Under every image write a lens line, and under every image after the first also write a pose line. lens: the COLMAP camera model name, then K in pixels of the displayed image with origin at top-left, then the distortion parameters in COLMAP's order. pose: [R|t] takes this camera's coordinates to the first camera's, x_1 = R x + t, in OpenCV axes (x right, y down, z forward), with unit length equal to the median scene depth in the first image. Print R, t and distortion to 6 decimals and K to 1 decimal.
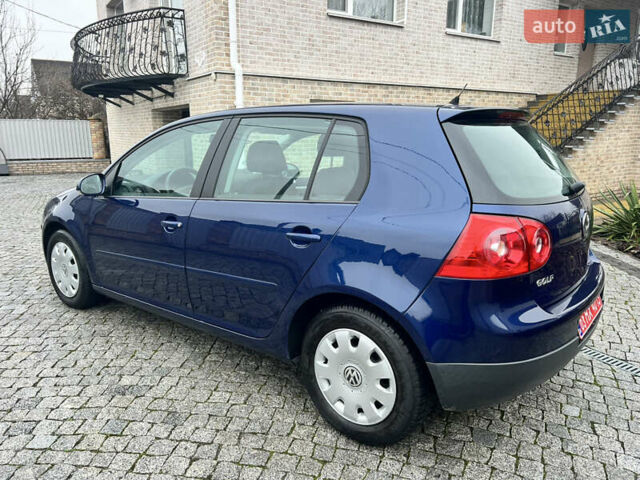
lens RADIAL K [[513.9, 0, 320.0], [0, 513.9, 240.0], [0, 0, 1]] dist [0.078339, -0.087978]
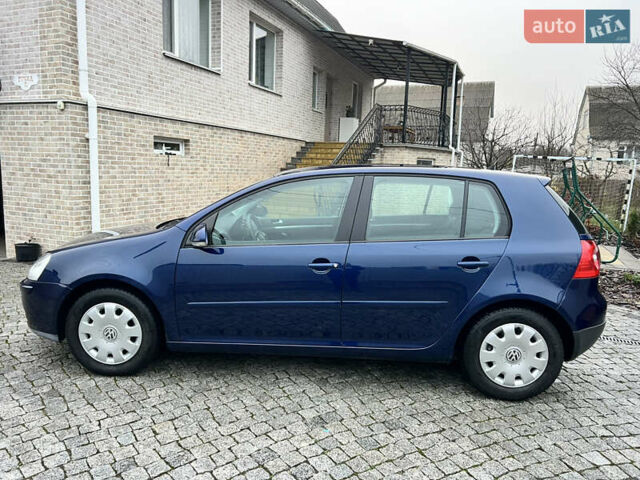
lens RADIAL K [[513.9, 0, 320.0], [0, 513.9, 240.0], [0, 0, 1]] dist [0.078339, -0.087978]
pose [[0.795659, -0.062625, 0.602499, -0.404714], [0.093339, 0.995438, -0.019796, -0.027782], [-0.598510, 0.071988, 0.797874, 0.039969]]
